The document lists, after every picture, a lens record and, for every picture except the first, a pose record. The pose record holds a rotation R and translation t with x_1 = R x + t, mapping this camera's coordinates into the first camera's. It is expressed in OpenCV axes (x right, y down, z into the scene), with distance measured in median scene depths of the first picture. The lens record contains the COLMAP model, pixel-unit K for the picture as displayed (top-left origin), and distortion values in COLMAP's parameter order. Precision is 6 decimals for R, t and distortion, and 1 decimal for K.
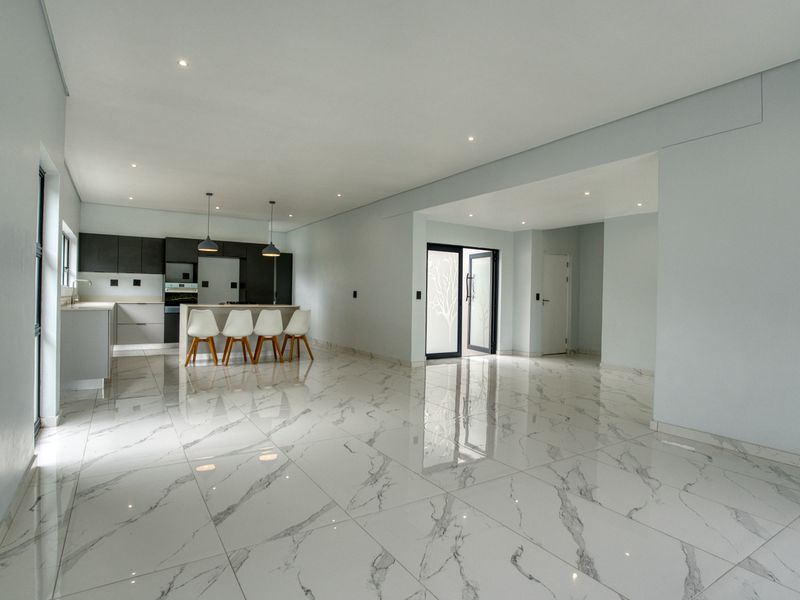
lens RADIAL K [[447.3, 0, 396.3], [0, 447.3, 297.0], [0, 0, 1]] dist [-0.058356, 0.019861]
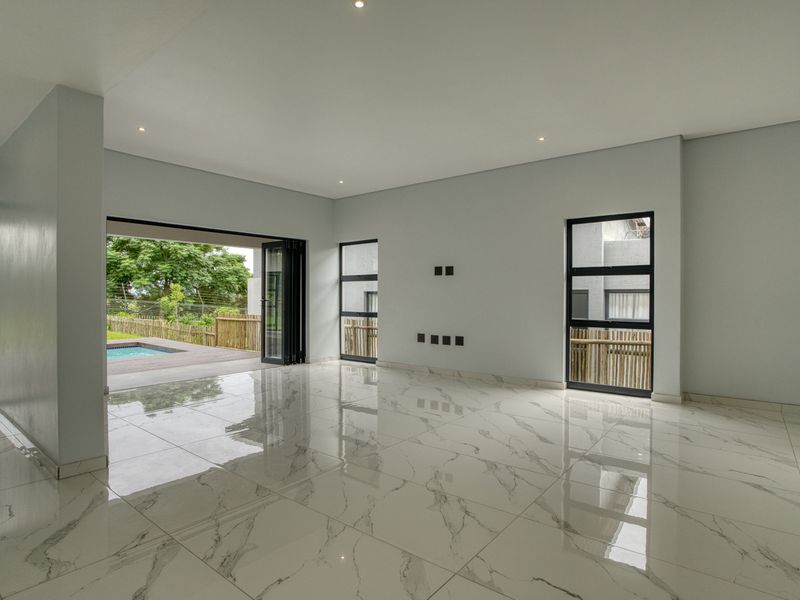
lens RADIAL K [[447.3, 0, 396.3], [0, 447.3, 297.0], [0, 0, 1]] dist [-0.058356, 0.019861]
pose [[-0.947071, -0.016639, -0.320592, 1.265803], [-0.016624, 0.999858, -0.002782, 0.015040], [0.320593, 0.002695, -0.947213, 2.439202]]
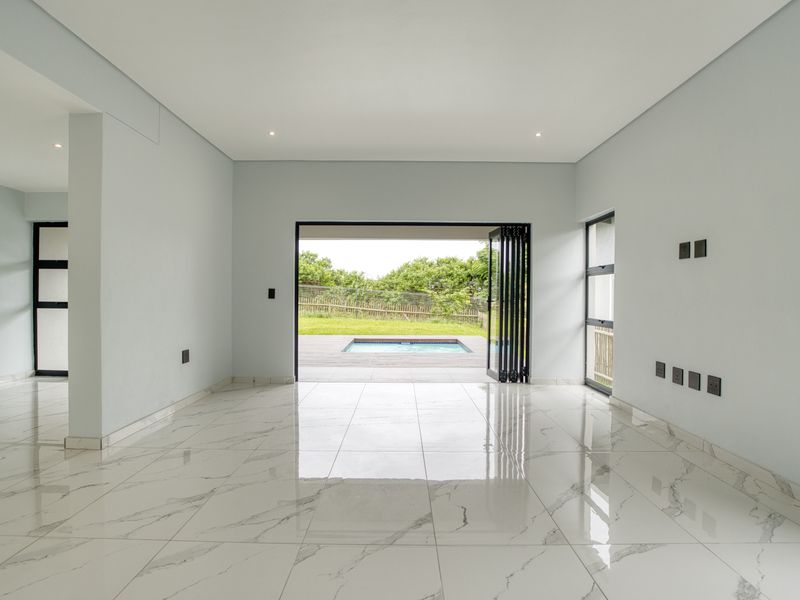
lens RADIAL K [[447.3, 0, 396.3], [0, 447.3, 297.0], [0, 0, 1]] dist [-0.058356, 0.019861]
pose [[-0.841433, -0.024969, 0.539784, -0.311956], [-0.021020, 0.999688, 0.013477, -0.009429], [-0.539952, -0.000006, -0.841696, 1.335700]]
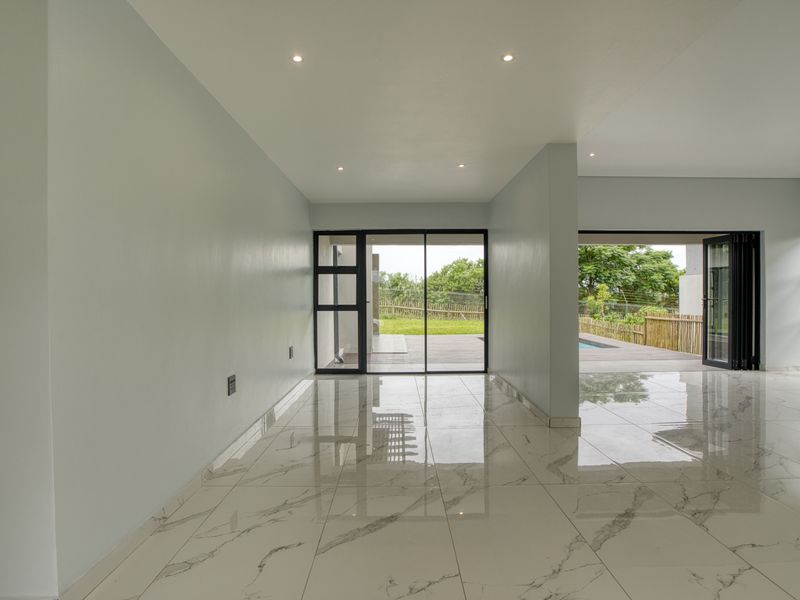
lens RADIAL K [[447.3, 0, 396.3], [0, 447.3, 297.0], [0, 0, 1]] dist [-0.058356, 0.019861]
pose [[-0.849344, -0.013755, 0.527661, 1.408666], [-0.009285, 0.999895, 0.011119, 0.017960], [-0.527759, 0.004544, -0.849382, 2.887051]]
